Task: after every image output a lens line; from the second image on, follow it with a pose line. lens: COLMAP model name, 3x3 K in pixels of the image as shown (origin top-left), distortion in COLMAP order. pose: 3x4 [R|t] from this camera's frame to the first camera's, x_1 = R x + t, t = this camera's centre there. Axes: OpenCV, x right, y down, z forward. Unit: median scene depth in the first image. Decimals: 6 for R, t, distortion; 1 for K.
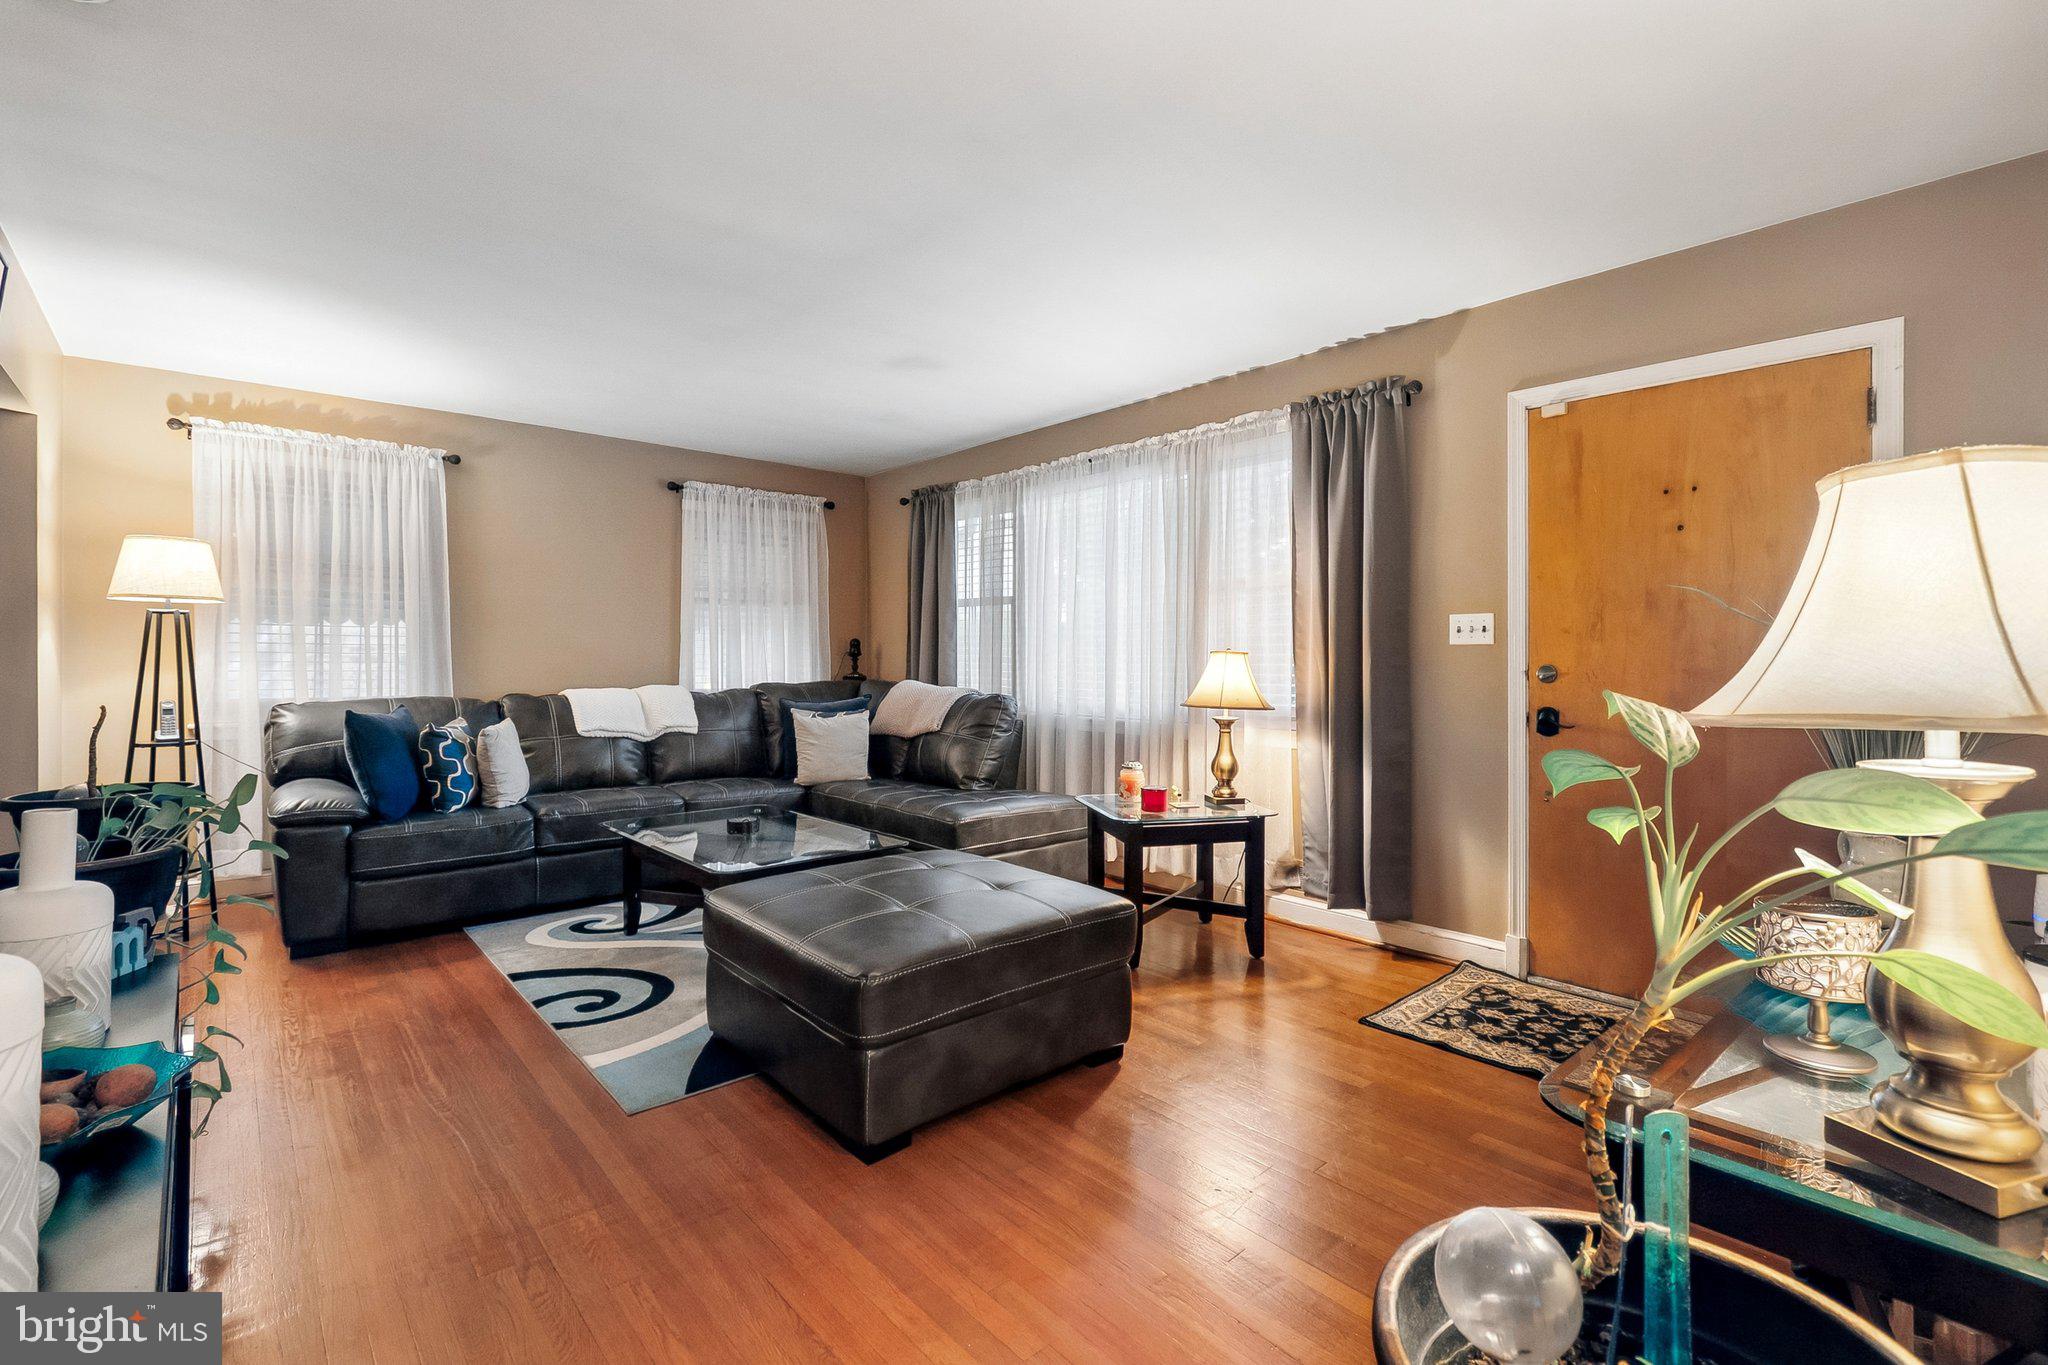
lens RADIAL K [[920.5, 0, 1039.7], [0, 920.5, 652.6], [0, 0, 1]] dist [0.008053, -0.003995]
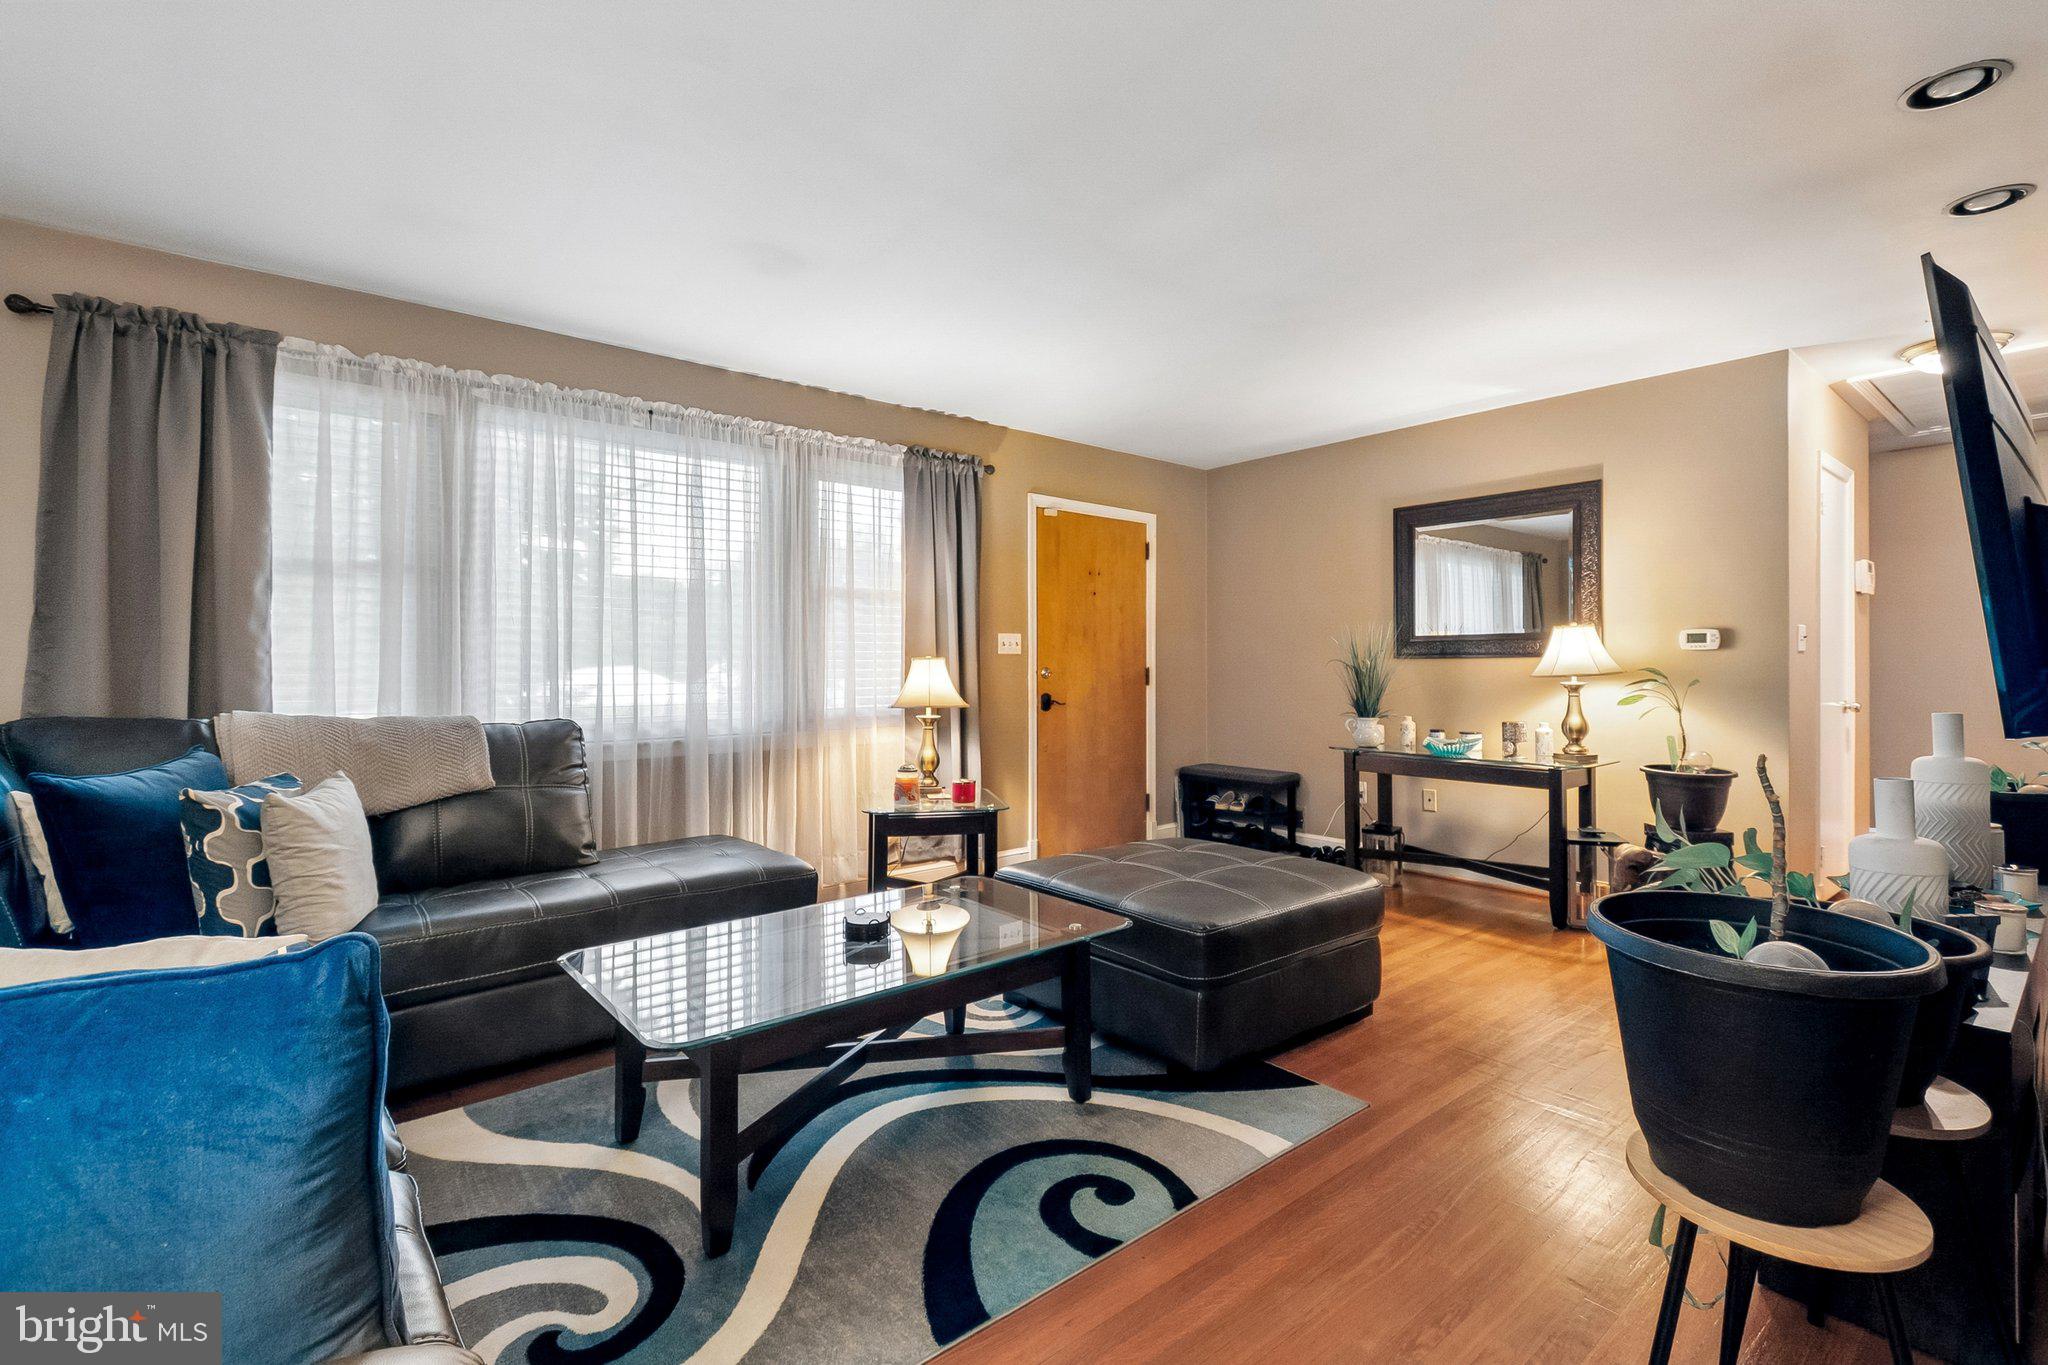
lens RADIAL K [[920.5, 0, 1031.6], [0, 920.5, 662.1], [0, 0, 1]] dist [0.008053, -0.003995]
pose [[0.028706, -0.001769, 0.999586, -0.864939], [-0.004916, 0.999986, 0.001911, 0.000984], [-0.999576, -0.004969, 0.028697, 0.782898]]
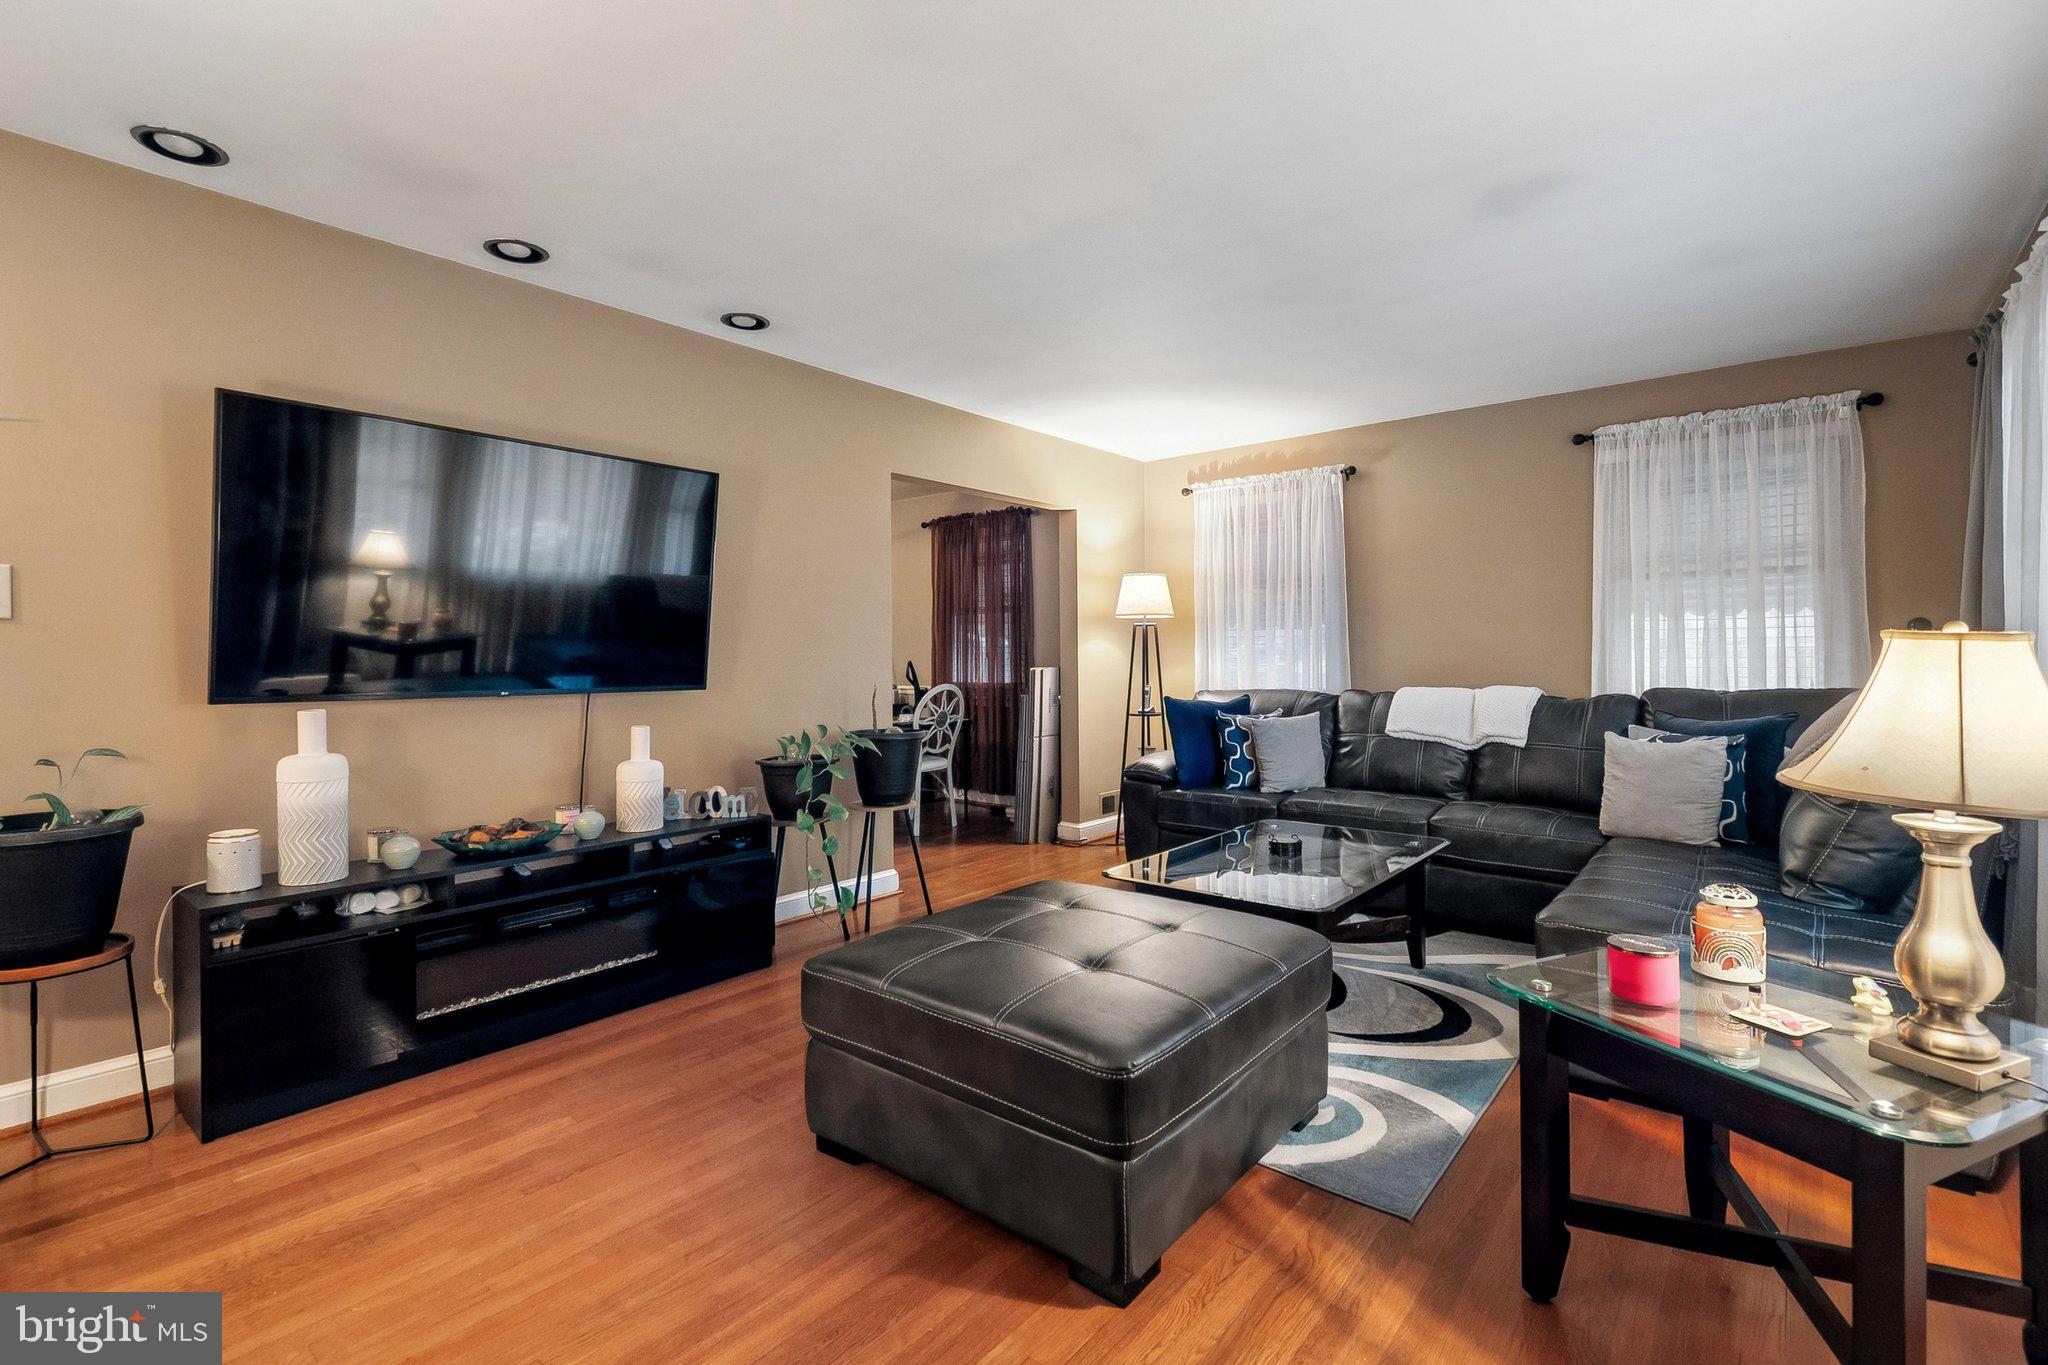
lens RADIAL K [[920.5, 0, 1027.2], [0, 920.5, 663.7], [0, 0, 1]] dist [0.008053, -0.003995]
pose [[0.161111, 0.004761, -0.986925, 0.449683], [0.011671, 0.999909, 0.006729, 0.005181], [0.986867, -0.012602, 0.161041, 0.557275]]
